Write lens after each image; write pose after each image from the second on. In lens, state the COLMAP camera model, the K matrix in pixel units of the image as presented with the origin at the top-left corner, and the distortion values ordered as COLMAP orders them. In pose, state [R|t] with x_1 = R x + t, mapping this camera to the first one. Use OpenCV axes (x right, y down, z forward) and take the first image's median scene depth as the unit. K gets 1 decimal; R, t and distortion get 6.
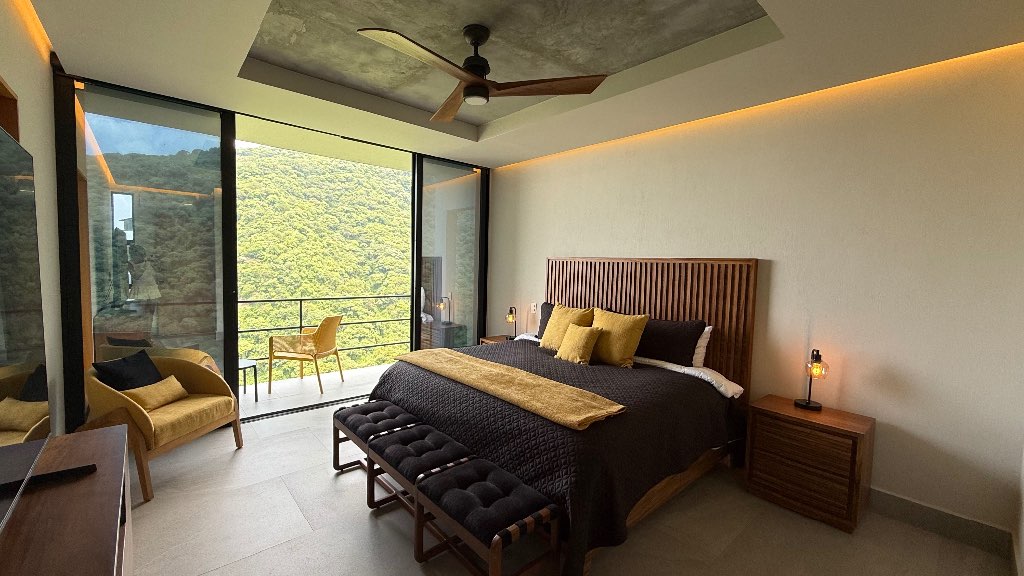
lens RADIAL K [[410.5, 0, 512.0], [0, 410.5, 288.0], [0, 0, 1]] dist [-0.000254, -0.000005]
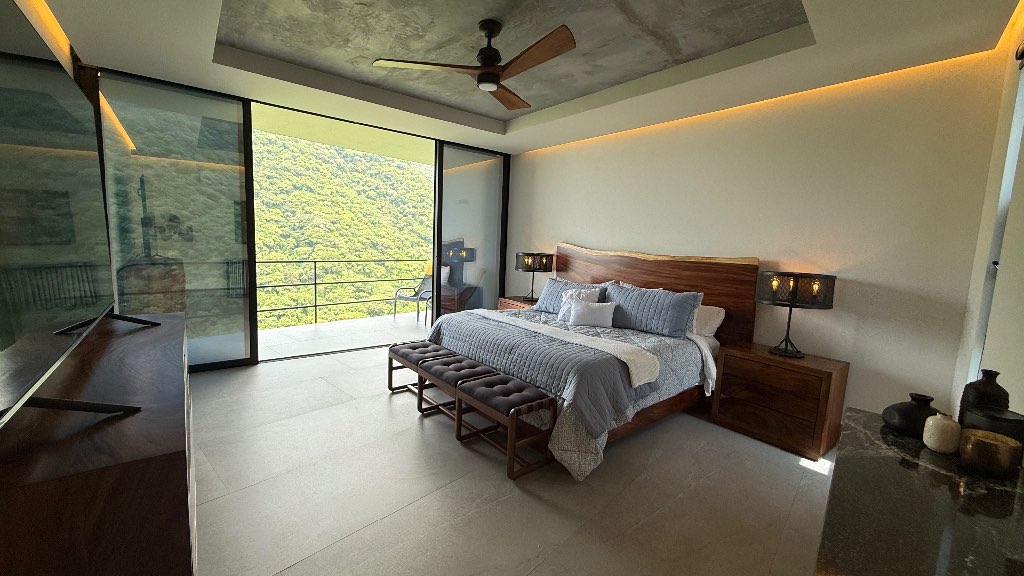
lens RADIAL K [[400.1, 0, 495.9], [0, 400.1, 290.8], [0, 0, 1]] dist [0.000115, -0.000017]
pose [[0.998437, 0.003455, -0.055773, -0.023430], [-0.000516, 0.998615, 0.052614, 0.057949], [0.055878, -0.052503, 0.997056, -0.225341]]
